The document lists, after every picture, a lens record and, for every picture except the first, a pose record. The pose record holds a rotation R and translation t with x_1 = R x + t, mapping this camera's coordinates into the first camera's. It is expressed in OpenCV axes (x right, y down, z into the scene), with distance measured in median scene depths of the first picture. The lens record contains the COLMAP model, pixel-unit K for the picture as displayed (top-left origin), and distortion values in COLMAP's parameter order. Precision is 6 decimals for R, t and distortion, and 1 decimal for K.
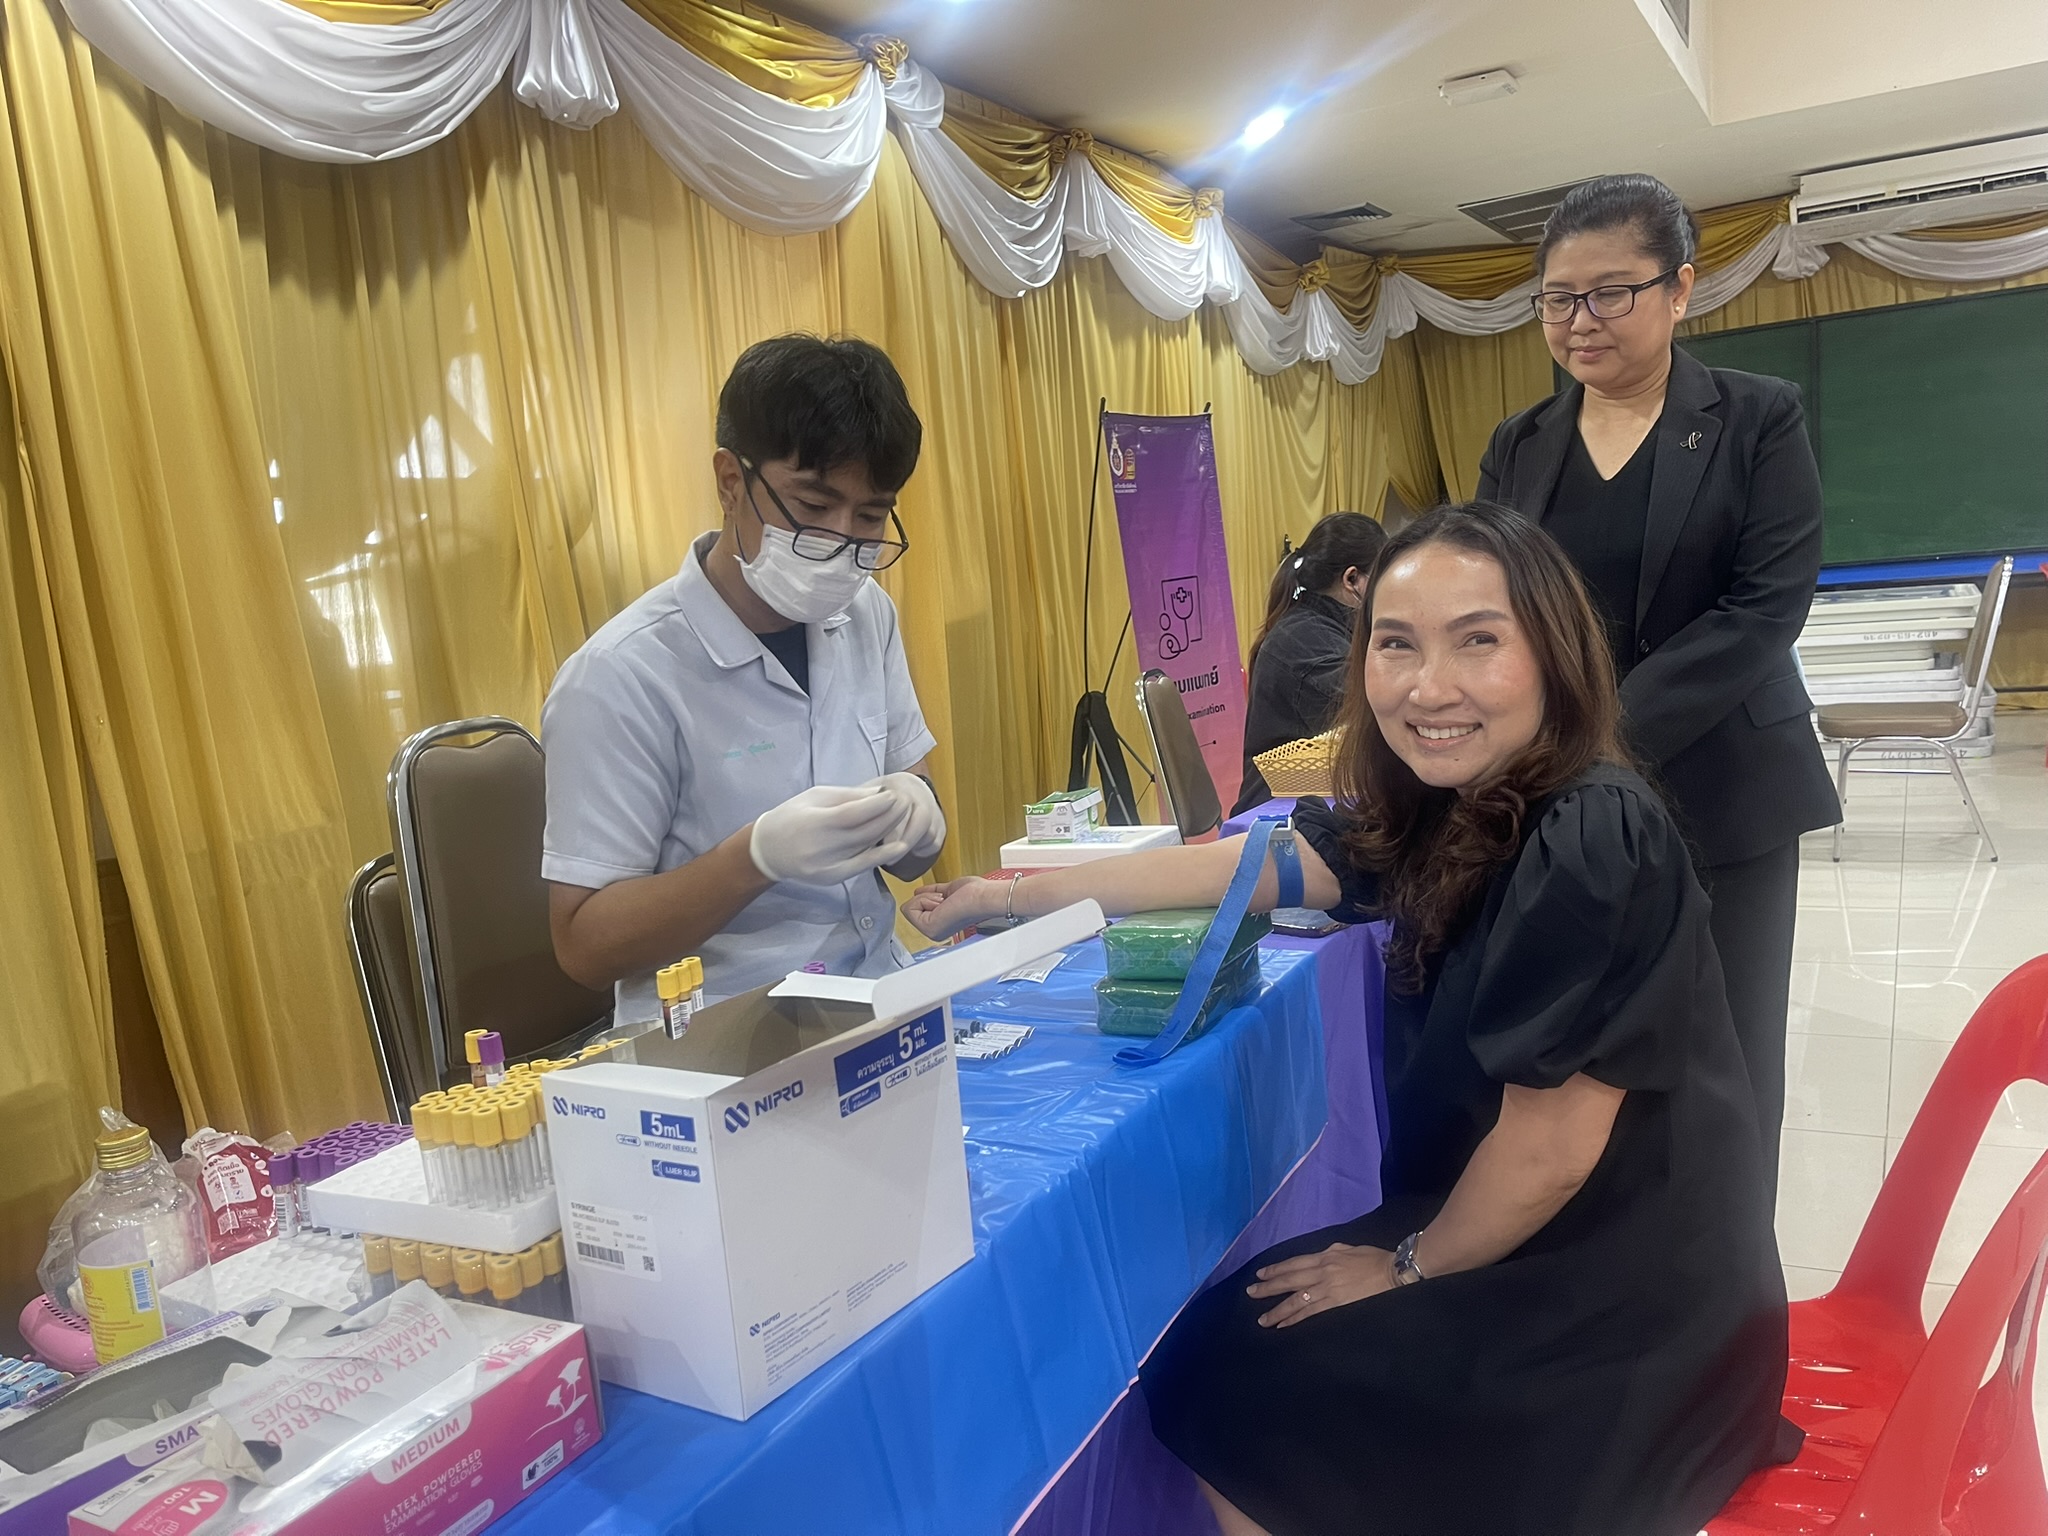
lens RADIAL K [[1585.9, 0, 1009.8], [0, 1585.9, 748.9], [0, 0, 1]] dist [0.074531, -0.103059]
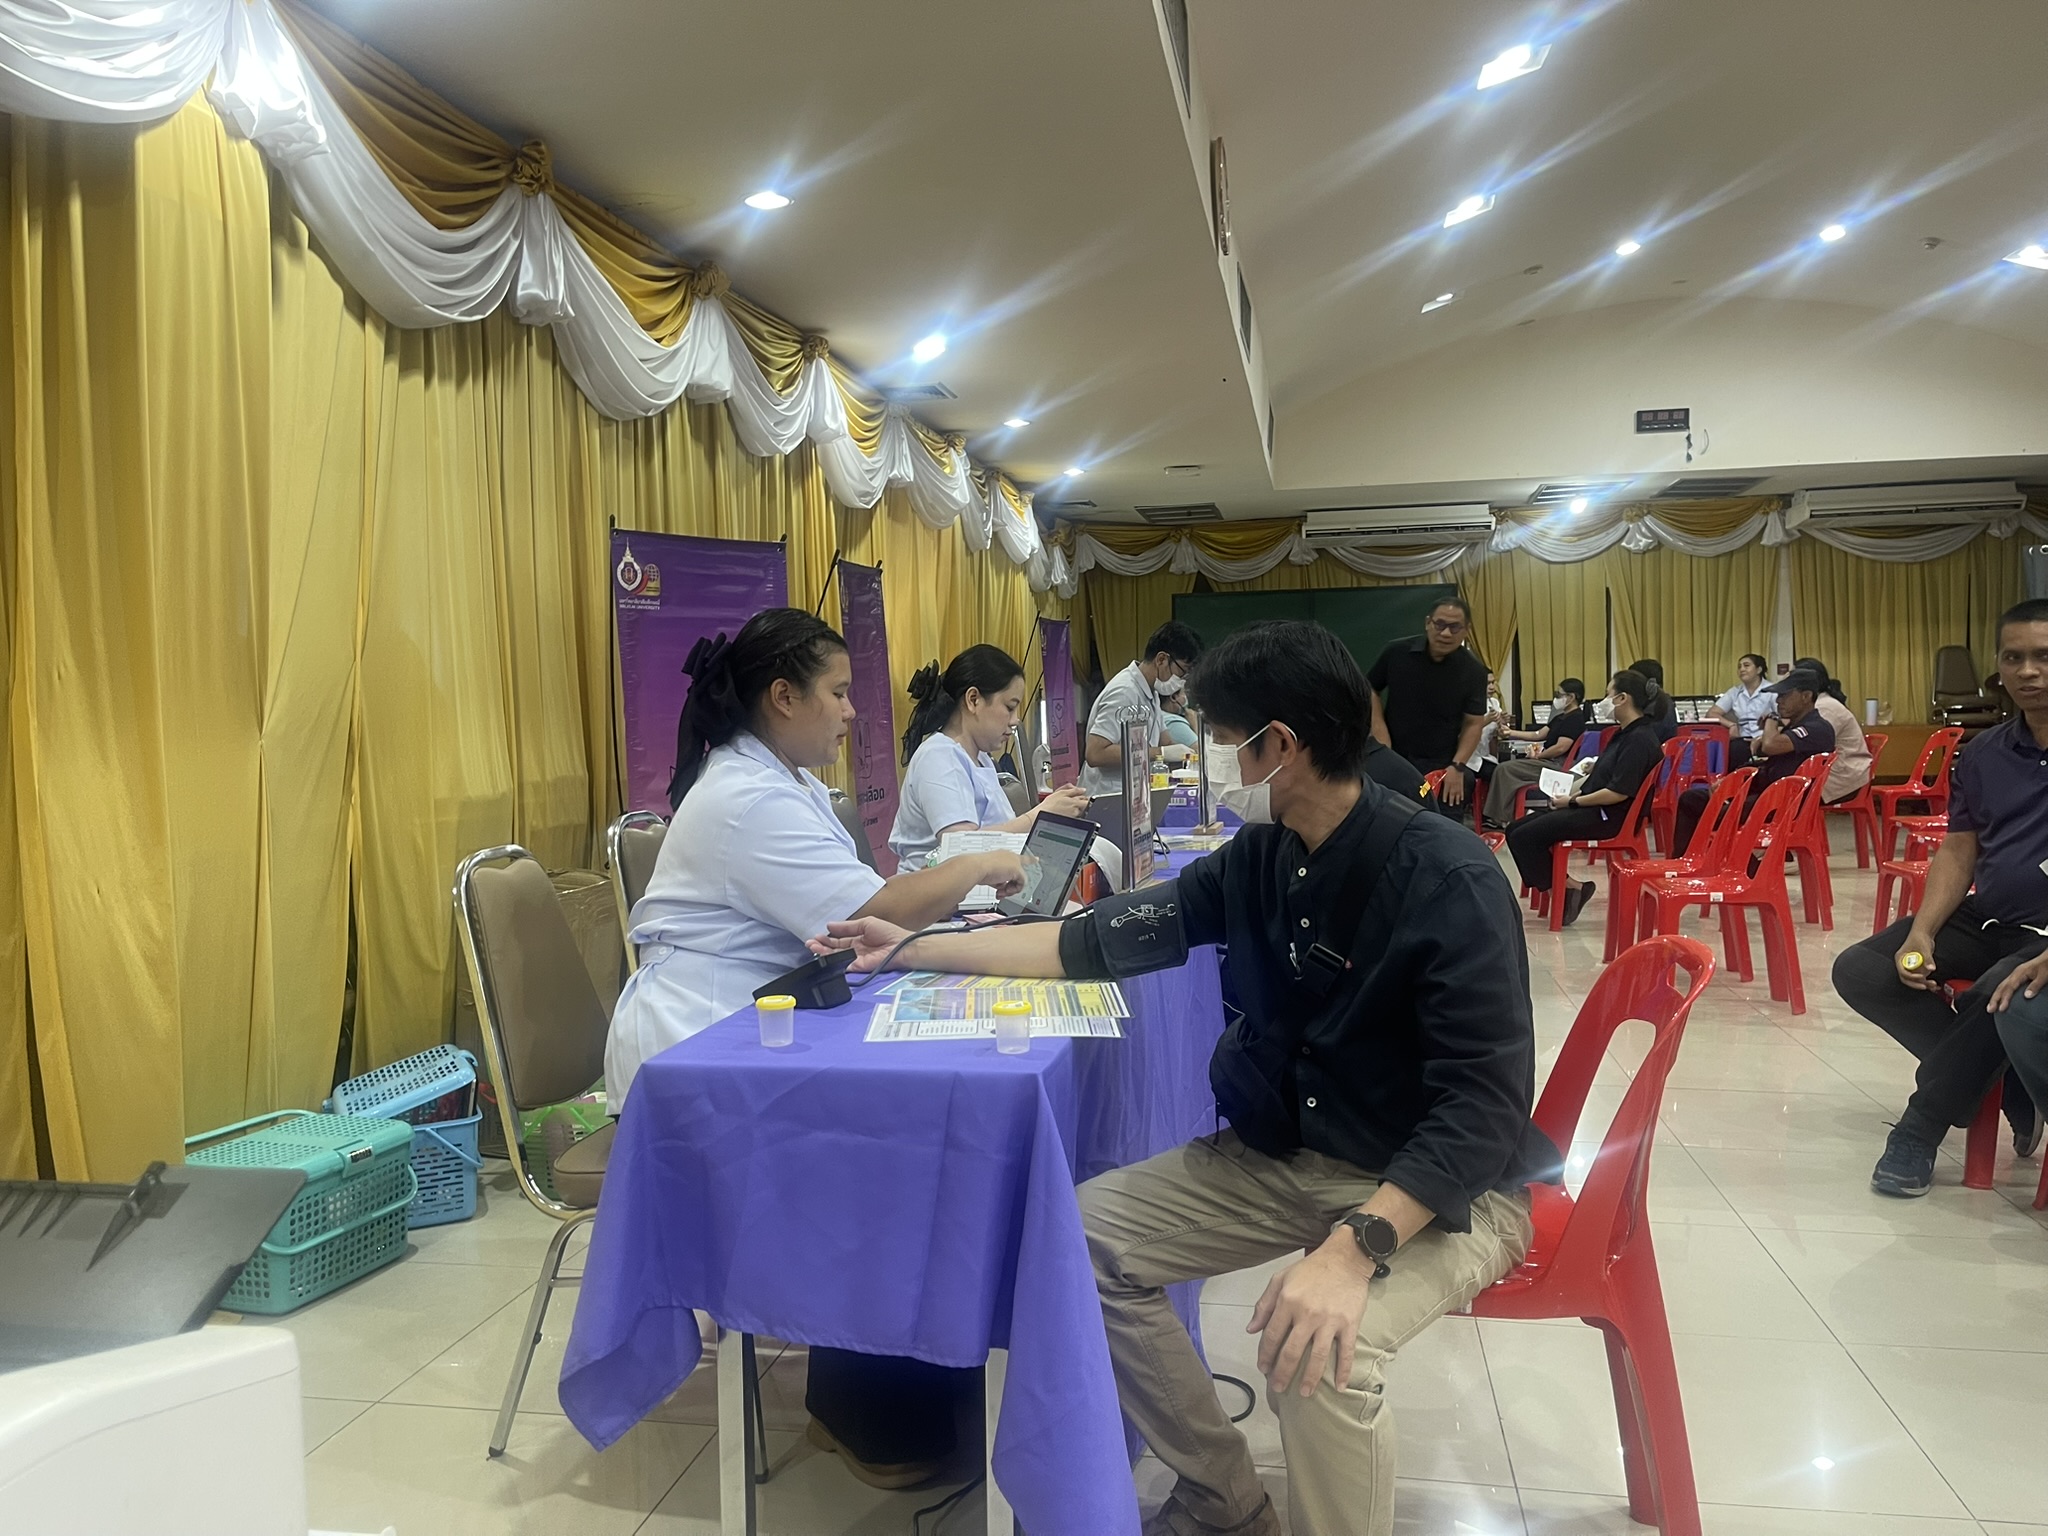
lens RADIAL K [[1585.9, 0, 1012.3], [0, 1585.9, 763.4], [0, 0, 1]] dist [0.074531, -0.103059]
pose [[0.947382, 0.065279, 0.313377, -0.709722], [-0.035922, 0.994482, -0.098563, 0.219116], [-0.318082, 0.082120, 0.944500, -1.091368]]
